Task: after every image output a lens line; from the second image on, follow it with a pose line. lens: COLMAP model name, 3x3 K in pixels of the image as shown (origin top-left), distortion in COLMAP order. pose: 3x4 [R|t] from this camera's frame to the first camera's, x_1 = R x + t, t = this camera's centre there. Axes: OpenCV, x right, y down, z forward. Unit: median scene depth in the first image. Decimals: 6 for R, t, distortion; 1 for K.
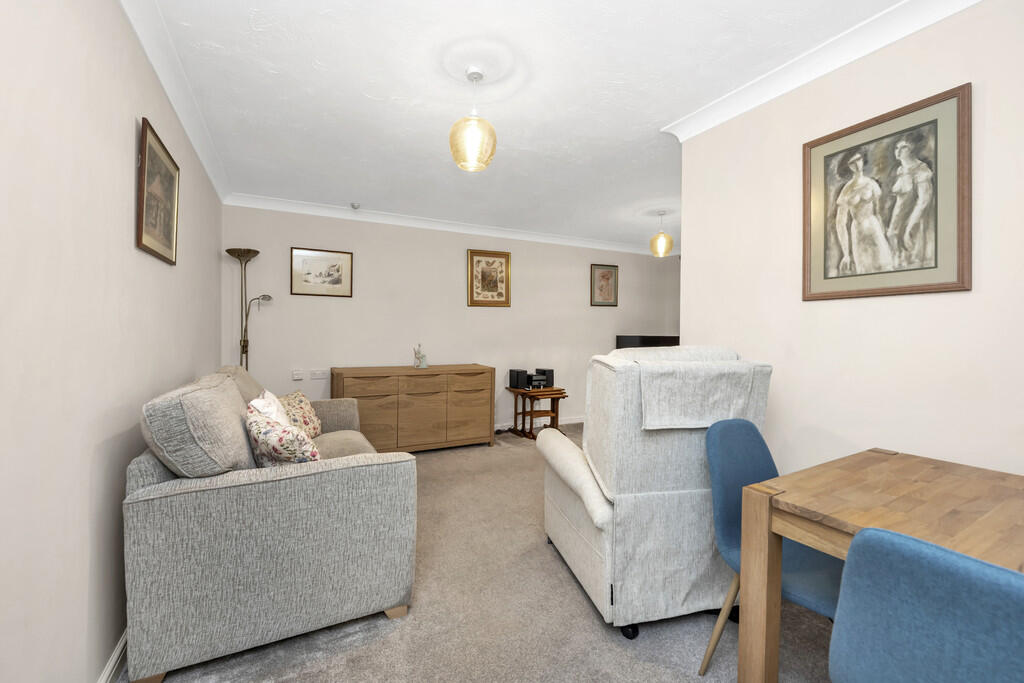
lens RADIAL K [[442.0, 0, 513.1], [0, 442.0, 334.4], [0, 0, 1]] dist [-0.000436, -0.000212]
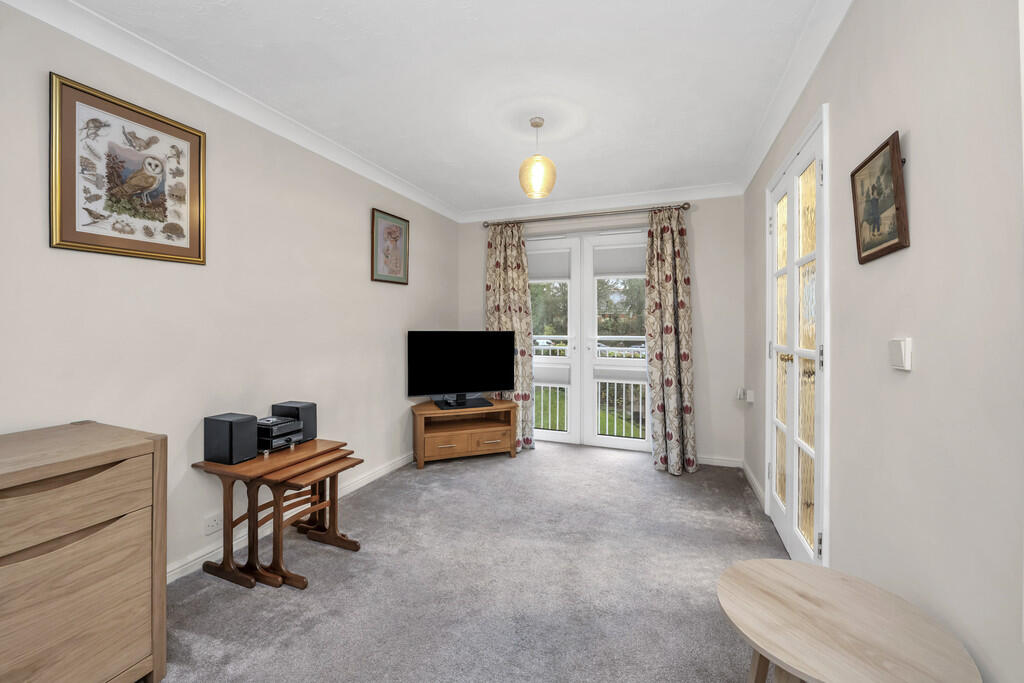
lens RADIAL K [[409.9, 0, 516.9], [0, 409.9, 328.3], [0, 0, 1]] dist [-0.012755, -0.001038]
pose [[0.752314, -0.006661, 0.658771, -0.038236], [0.006300, 0.999976, 0.002917, -0.003098], [-0.658775, 0.001956, 0.752338, 0.540470]]
